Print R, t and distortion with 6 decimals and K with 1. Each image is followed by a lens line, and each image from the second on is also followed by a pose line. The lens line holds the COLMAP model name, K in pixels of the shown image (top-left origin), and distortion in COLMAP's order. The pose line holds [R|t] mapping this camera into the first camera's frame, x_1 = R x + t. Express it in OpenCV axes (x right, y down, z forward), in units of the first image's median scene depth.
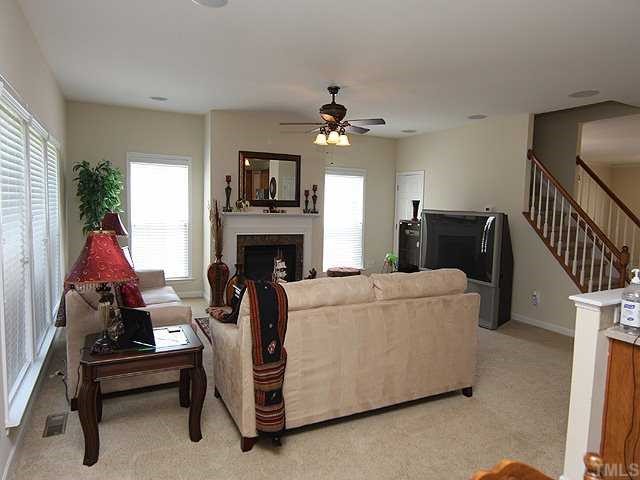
lens RADIAL K [[416.4, 0, 319.4], [0, 416.4, 238.6], [0, 0, 1]] dist [-0.021523, 0.003919]
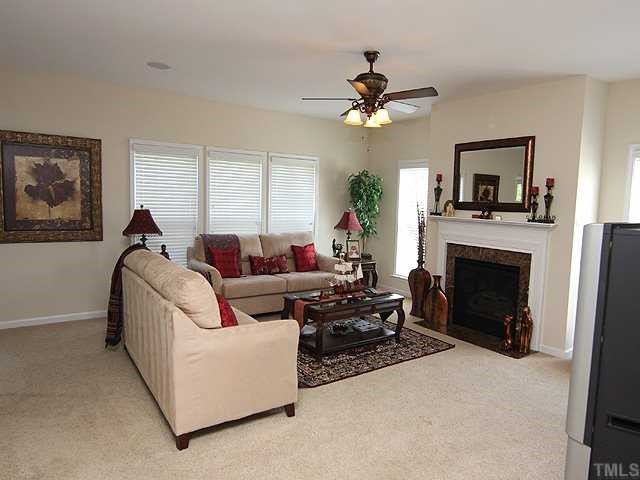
lens RADIAL K [[416.4, 0, 321.0], [0, 416.4, 241.7], [0, 0, 1]] dist [-0.021523, 0.003919]
pose [[0.146071, 0.084337, -0.985673, 0.598641], [-0.106262, 0.991933, 0.069125, -0.041954], [0.983551, 0.094642, 0.153855, 0.600272]]
